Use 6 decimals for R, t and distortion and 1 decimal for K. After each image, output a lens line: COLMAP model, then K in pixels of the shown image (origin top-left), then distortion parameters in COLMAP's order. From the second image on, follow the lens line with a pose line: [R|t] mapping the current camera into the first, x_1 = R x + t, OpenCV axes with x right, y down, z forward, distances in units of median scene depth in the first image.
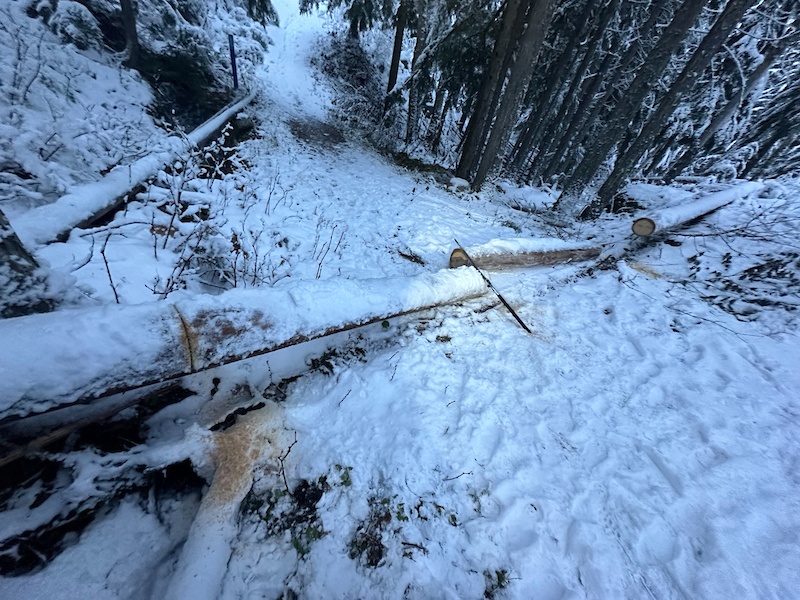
lens RADIAL K [[313.2, 0, 400.0], [0, 313.2, 300.0], [0, 0, 1]] dist [-0.001721, 0.000200]
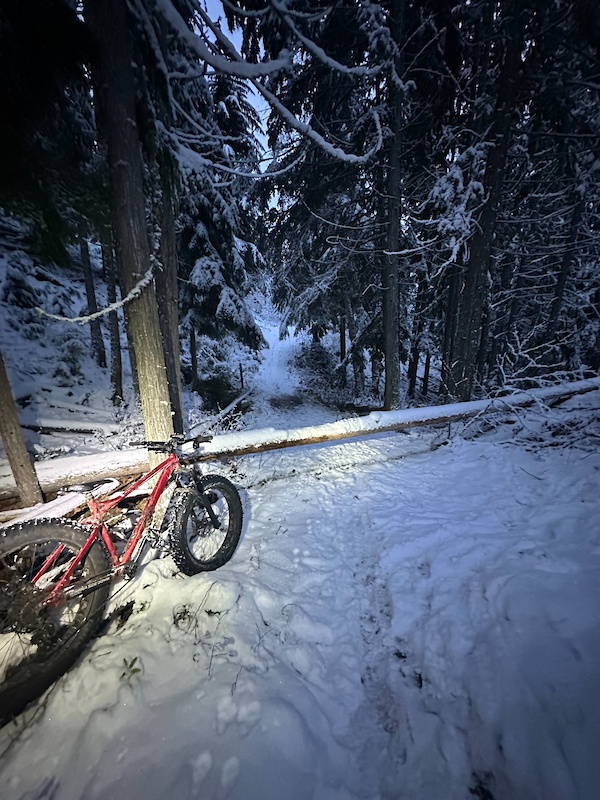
lens RADIAL K [[313.2, 0, 300.0], [0, 313.2, 400.0], [0, 0, 1]] dist [-0.001721, 0.000200]
pose [[0.948035, -0.192744, -0.253138, 0.180912], [0.053067, 0.880264, -0.471508, 0.188663], [0.313709, 0.433573, 0.844749, -0.296306]]
